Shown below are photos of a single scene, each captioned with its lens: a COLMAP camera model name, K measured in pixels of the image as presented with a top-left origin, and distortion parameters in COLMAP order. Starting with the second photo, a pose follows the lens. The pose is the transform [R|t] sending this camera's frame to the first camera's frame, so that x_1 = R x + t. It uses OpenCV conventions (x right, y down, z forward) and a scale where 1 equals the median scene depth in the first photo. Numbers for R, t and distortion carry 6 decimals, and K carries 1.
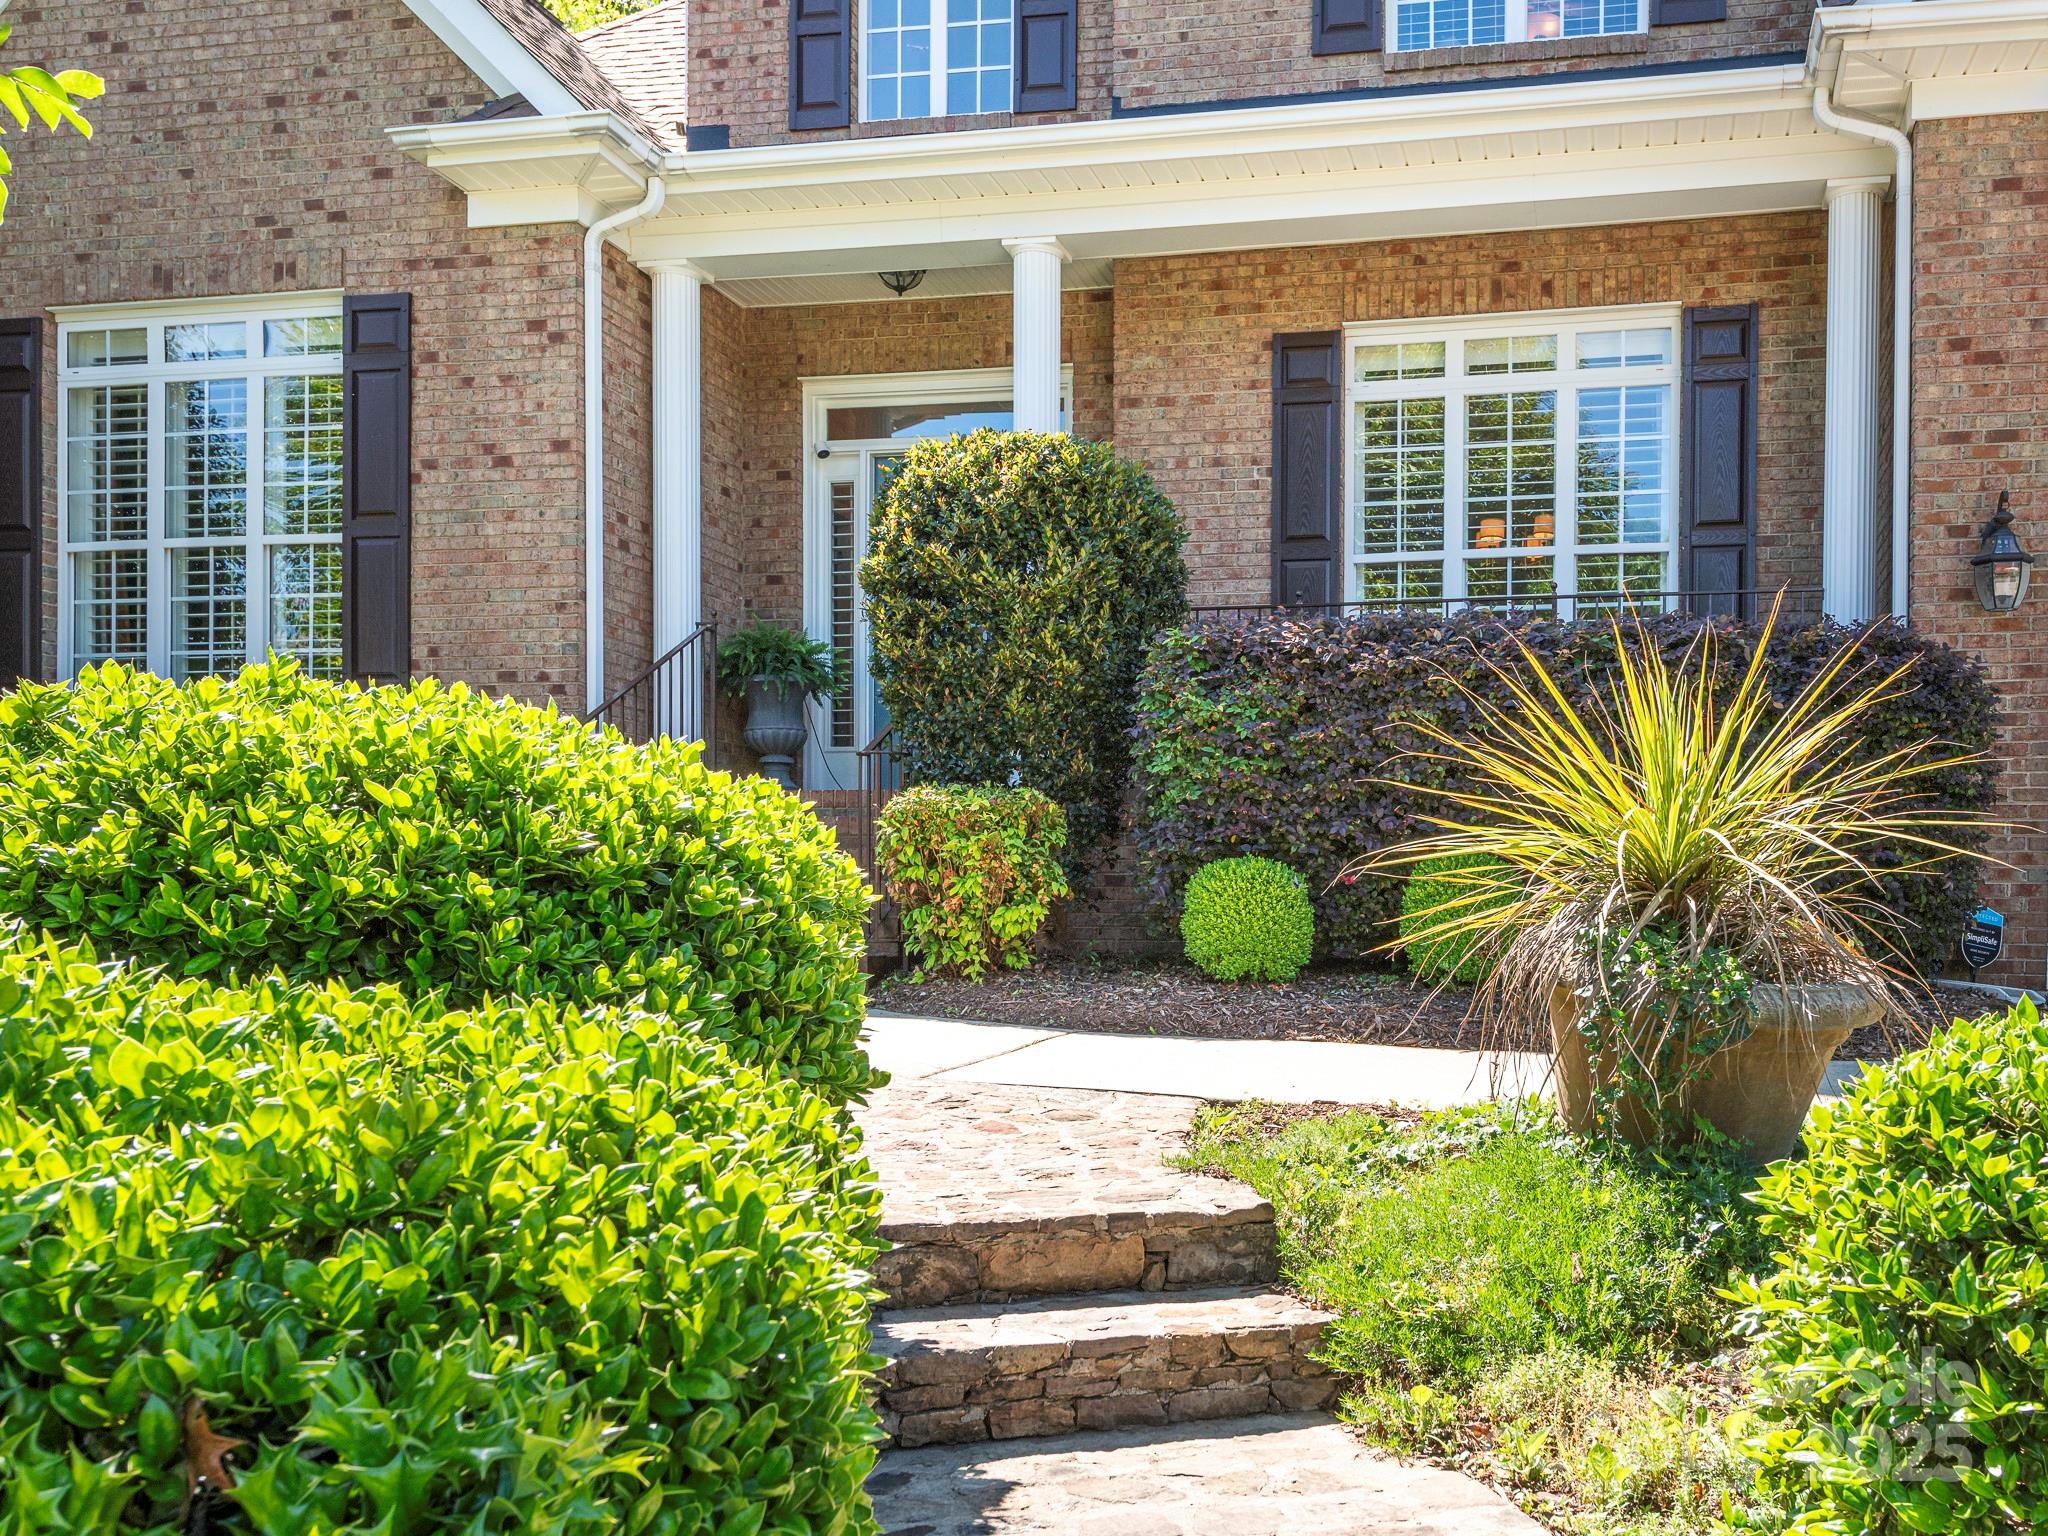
lens RADIAL K [[1432.0, 0, 1022.4], [0, 1432.0, 762.0], [0, 0, 1]] dist [0.005858, 0.000407]
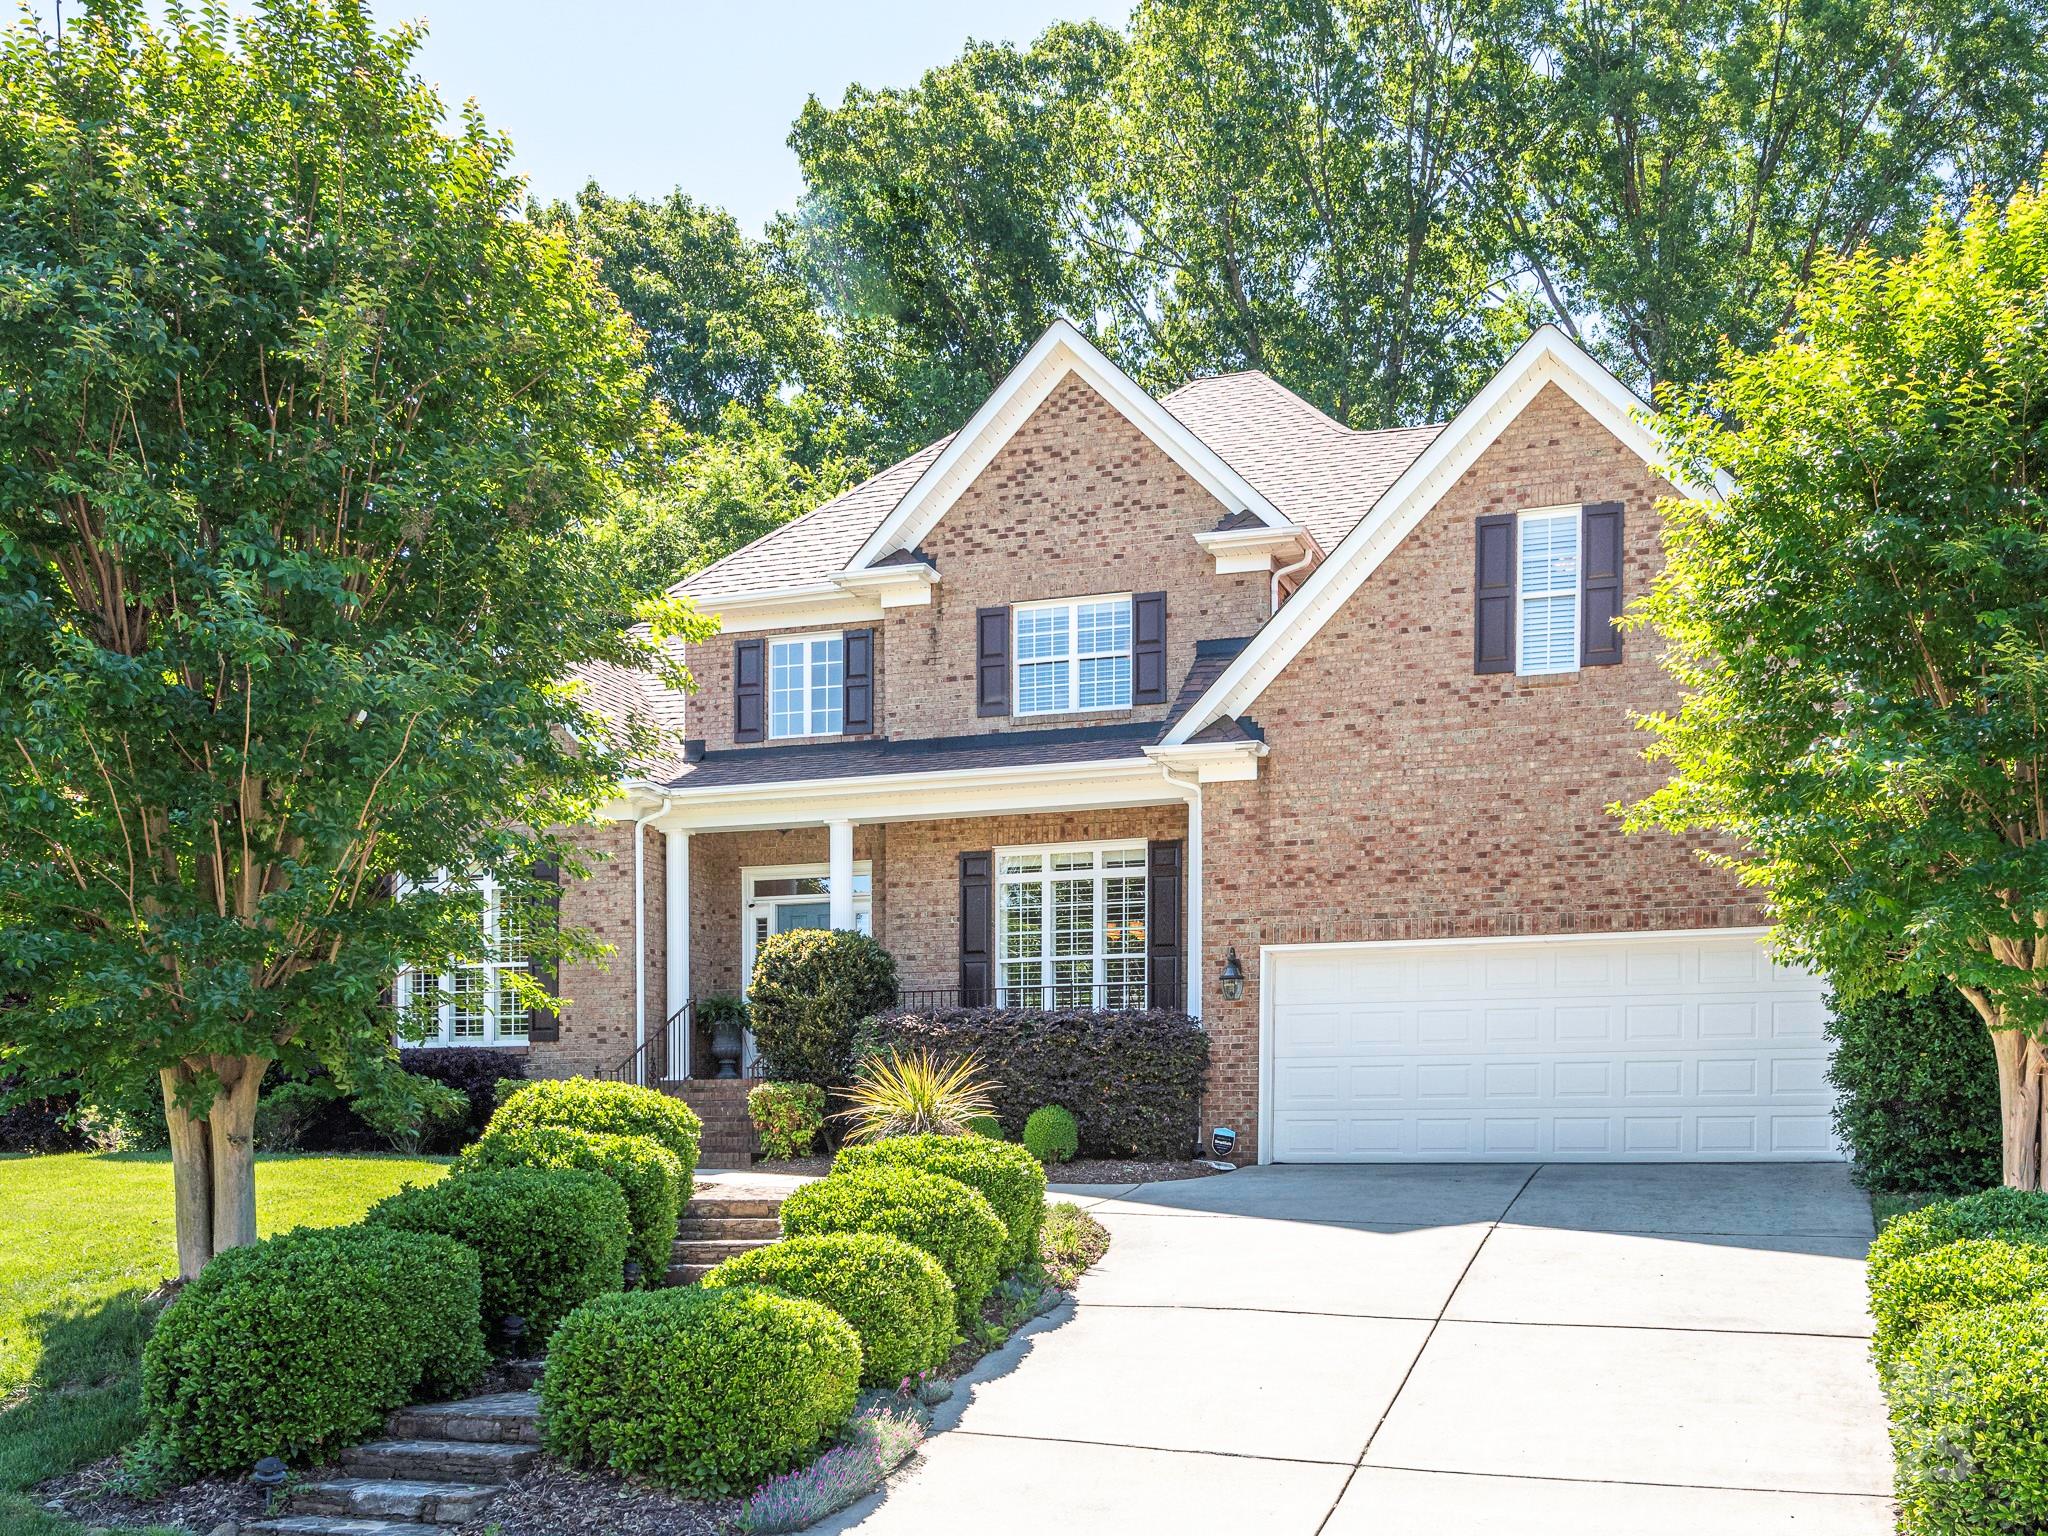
lens RADIAL K [[2179.0, 0, 1024.0], [0, 2179.0, 769.4], [0, 0, 1]] dist [0.010635, 0.000000]
pose [[0.993130, -0.025649, -0.114169, 0.647676], [0.016609, 0.996701, -0.079441, -0.171917], [0.115829, 0.076999, 0.990280, -2.172545]]
